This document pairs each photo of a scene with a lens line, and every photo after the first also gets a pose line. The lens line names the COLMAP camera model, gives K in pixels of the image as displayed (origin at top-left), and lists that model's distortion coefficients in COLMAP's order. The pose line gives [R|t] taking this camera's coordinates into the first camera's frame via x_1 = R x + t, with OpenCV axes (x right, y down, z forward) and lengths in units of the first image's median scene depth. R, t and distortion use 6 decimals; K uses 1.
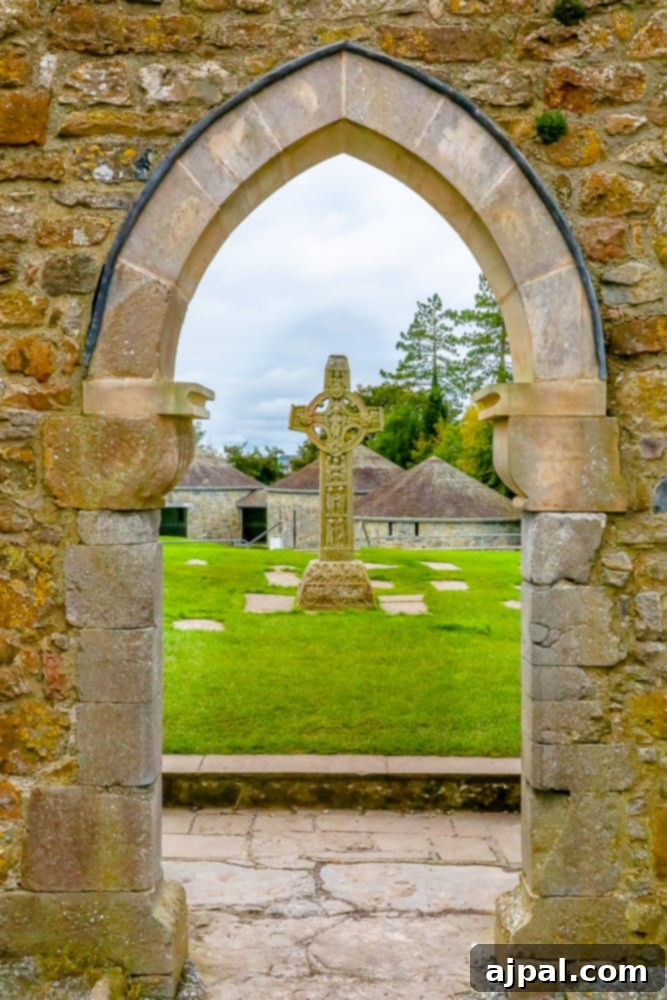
lens RADIAL K [[1581.7, 0, 333.5], [0, 1581.7, 500.0], [0, 0, 1]] dist [-0.010121, 0.061338]
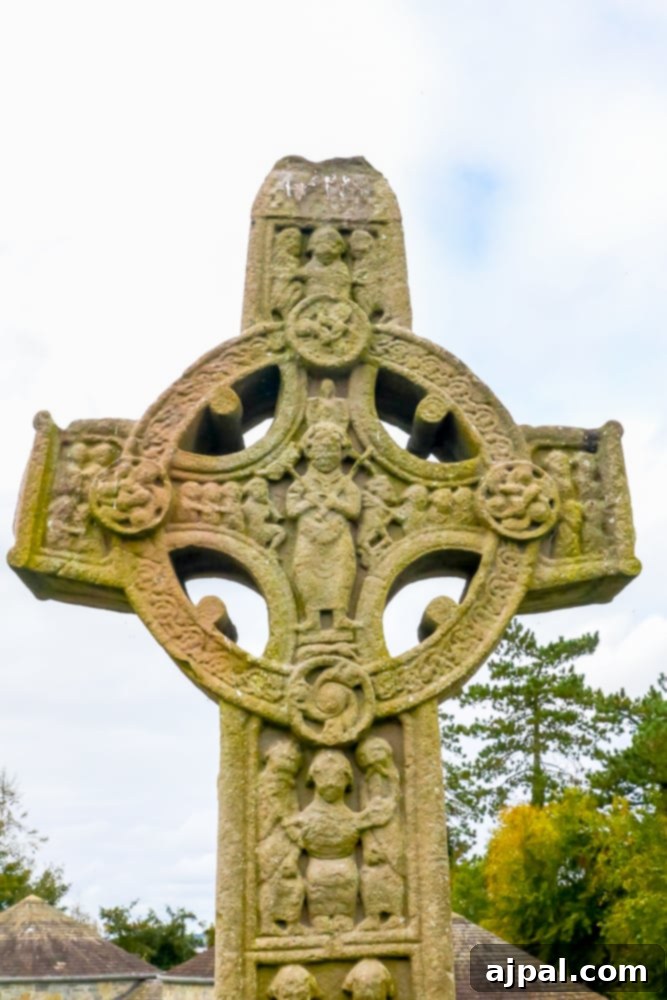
lens RADIAL K [[1581.7, 0, 333.5], [0, 1581.7, 500.0], [0, 0, 1]] dist [-0.010121, 0.061338]
pose [[0.999069, -0.007664, 0.042446, -0.020960], [0.019807, 0.955709, -0.293645, -0.032288], [-0.038315, 0.294212, 0.954972, 4.378927]]
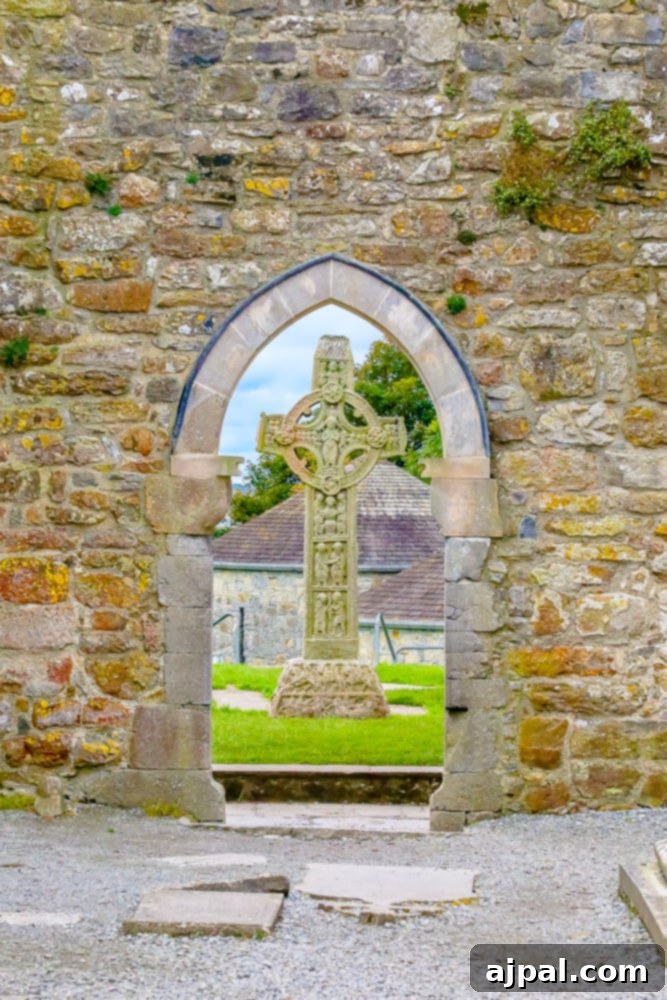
lens RADIAL K [[3988.1, 0, 333.5], [0, 3988.1, 500.0], [0, 0, 1]] dist [0.009378, 0.653404]
pose [[0.999985, 0.005385, 0.001064, 0.005412], [-0.005358, 0.999692, -0.024250, 0.069672], [-0.001195, 0.024243, 0.999705, -3.105094]]
